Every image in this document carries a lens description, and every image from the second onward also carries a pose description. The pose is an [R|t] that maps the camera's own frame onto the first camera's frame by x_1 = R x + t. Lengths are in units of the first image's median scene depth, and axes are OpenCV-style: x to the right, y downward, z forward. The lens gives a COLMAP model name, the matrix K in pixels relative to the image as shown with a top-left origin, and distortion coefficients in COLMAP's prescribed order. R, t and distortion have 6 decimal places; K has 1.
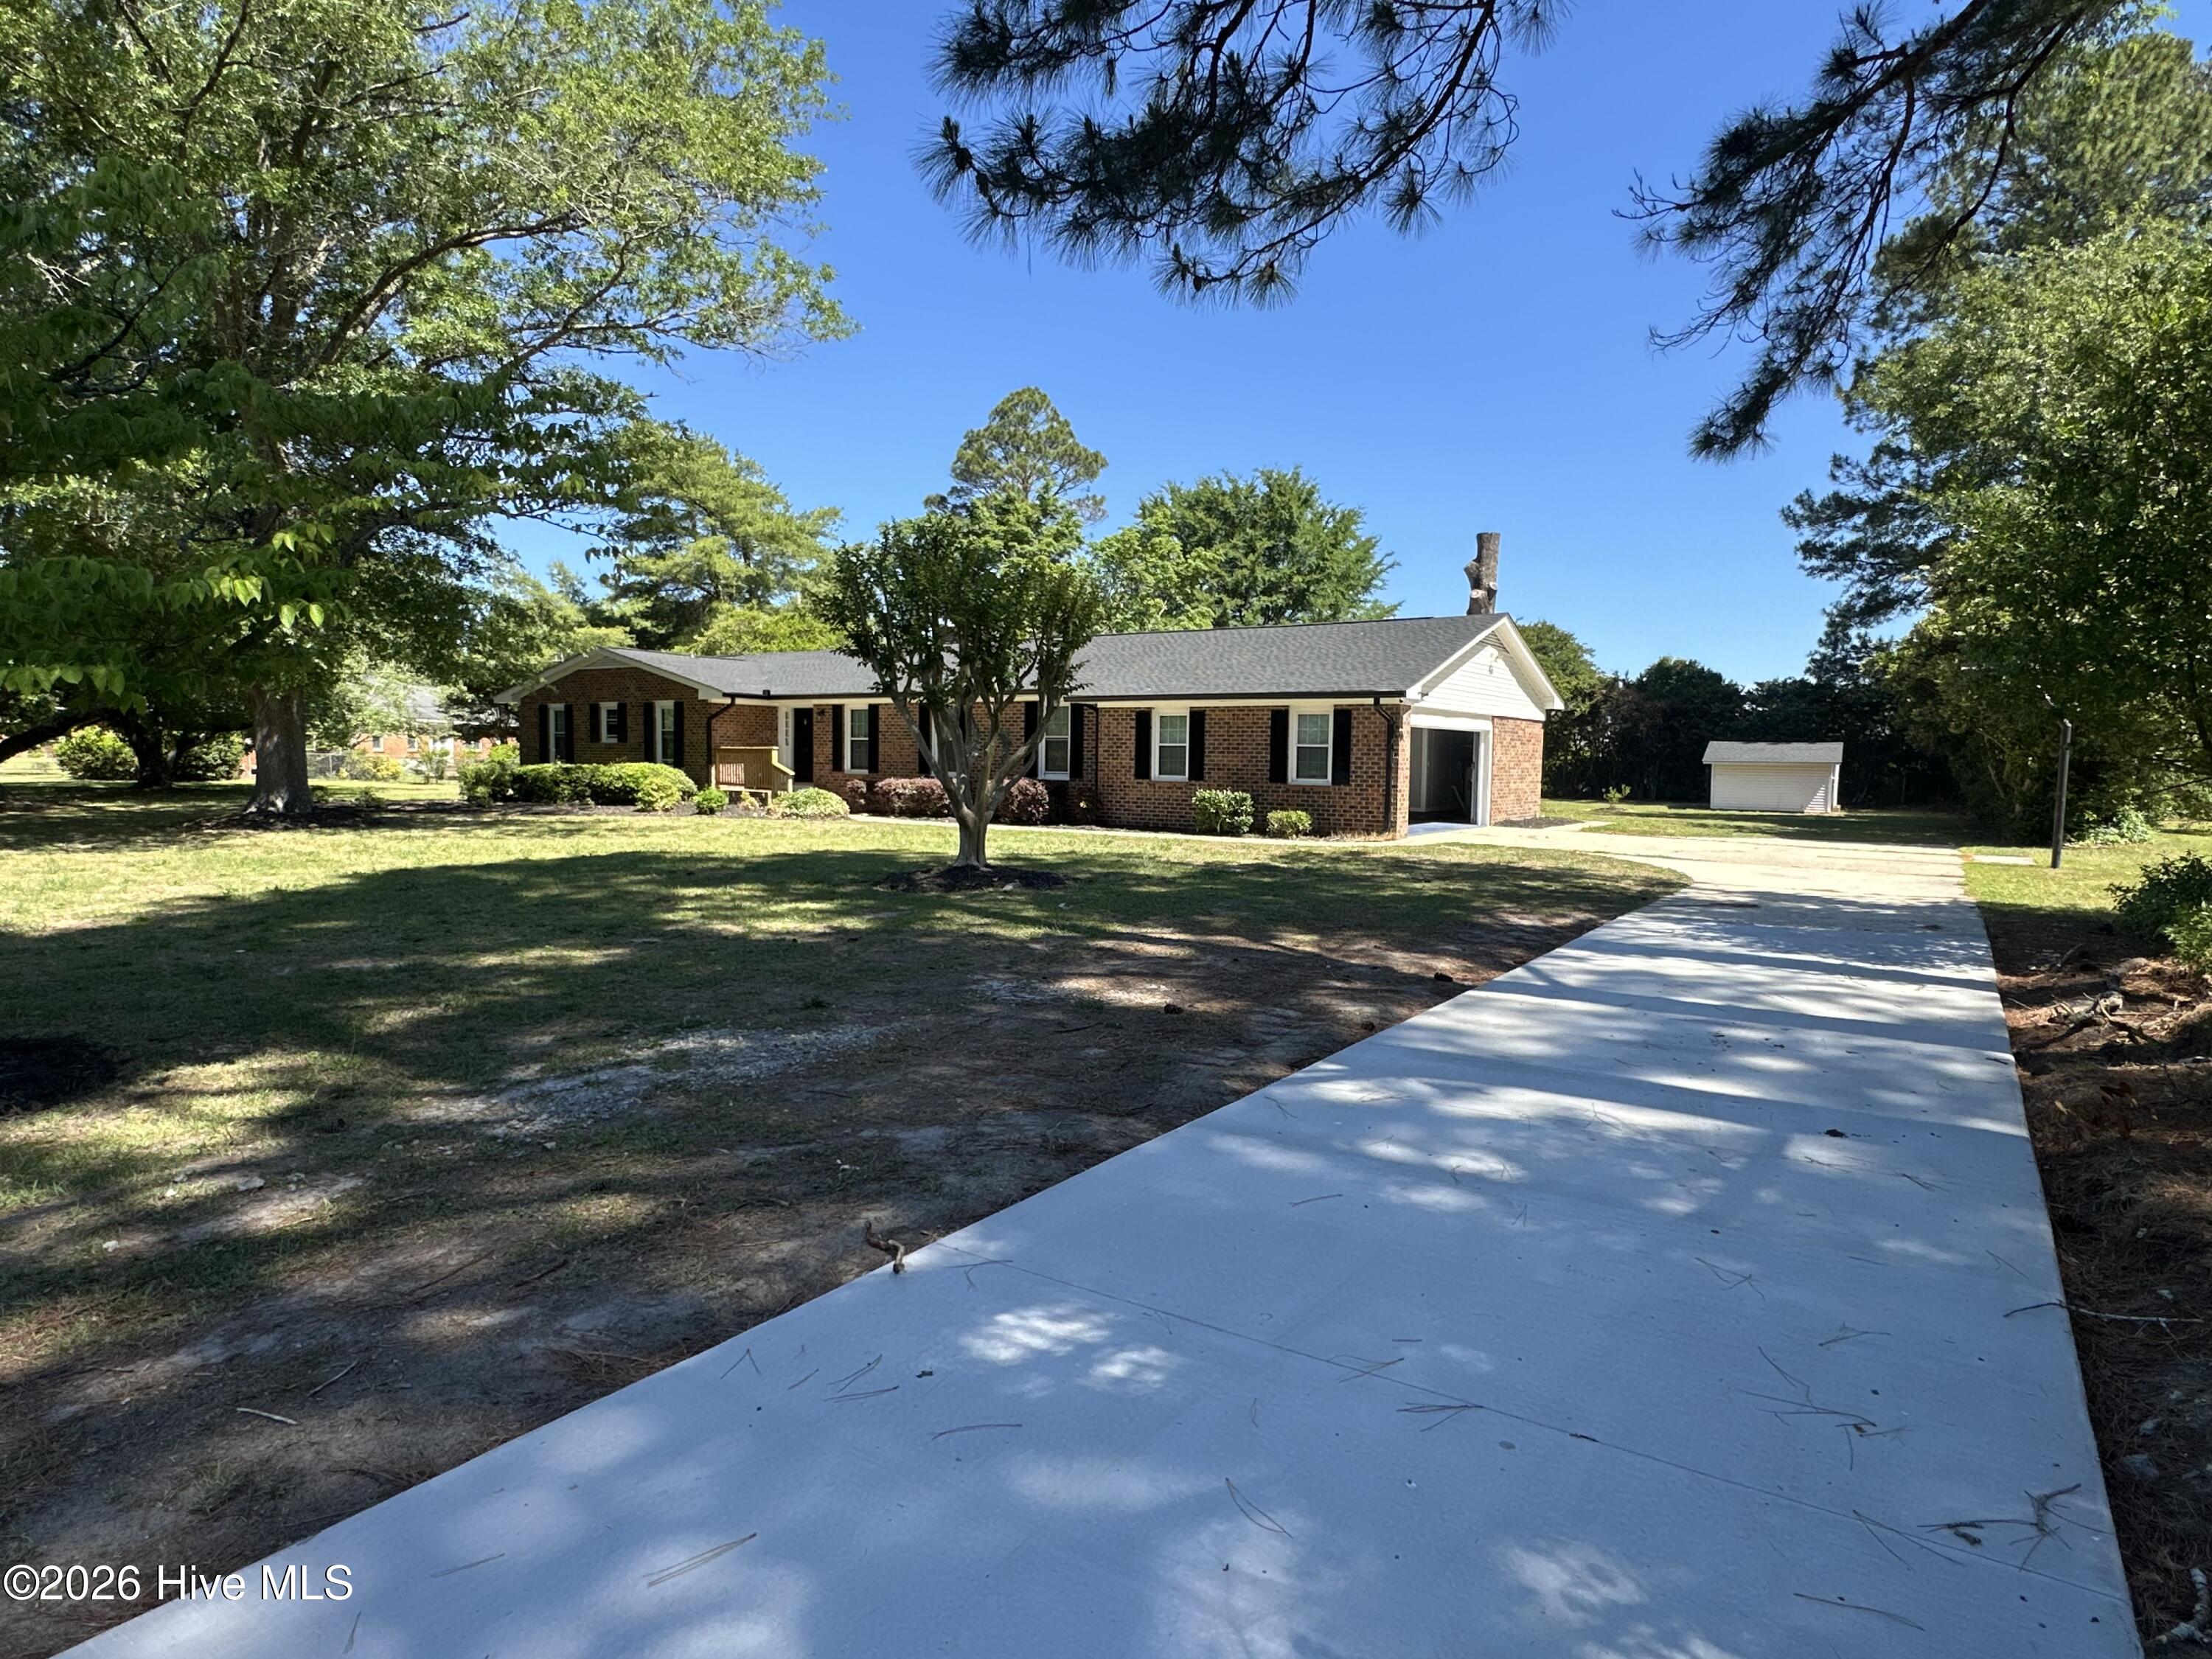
lens RADIAL K [[1140.5, 0, 1106.0], [0, 1140.5, 829.5], [0, 0, 1]] dist [-0.001218, -0.000396]
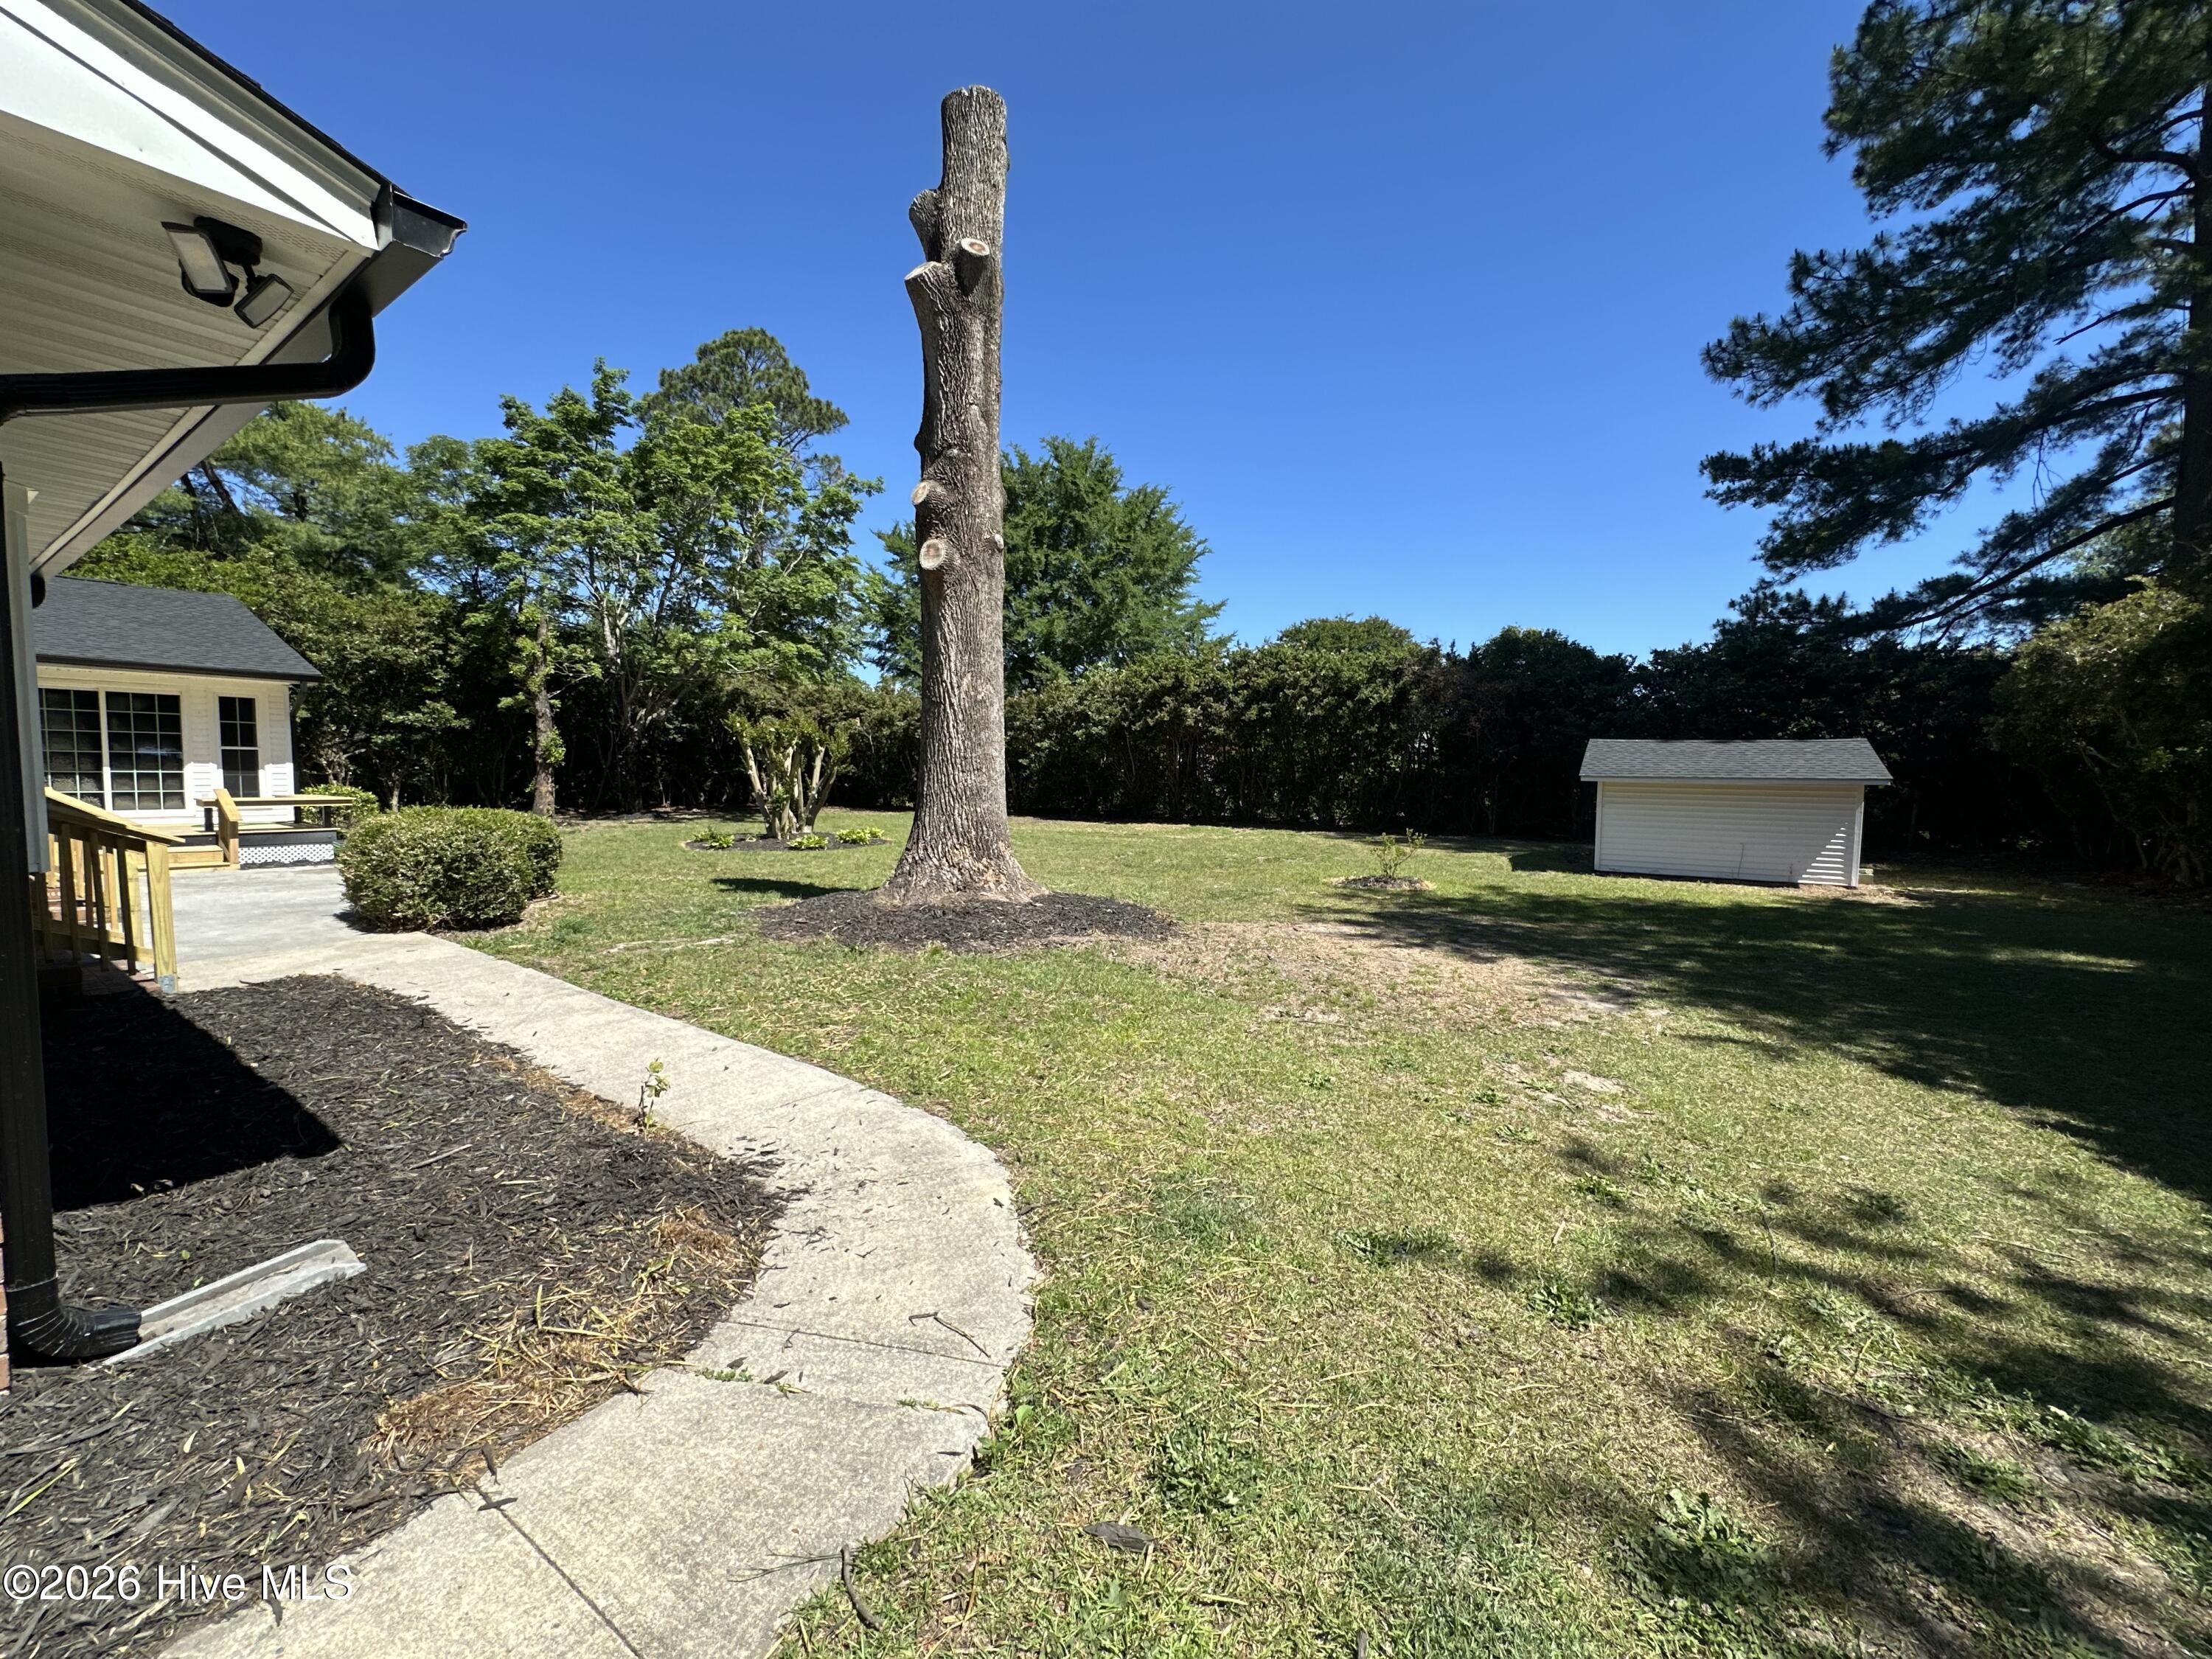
lens RADIAL K [[883.6, 0, 1106.0], [0, 883.6, 829.5], [0, 0, 1]] dist [-0.001863, -0.000289]
pose [[0.999833, -0.002050, 0.018153, 0.247850], [0.002100, 0.999994, -0.002733, -0.028735], [-0.018148, 0.002771, 0.999831, 0.495787]]
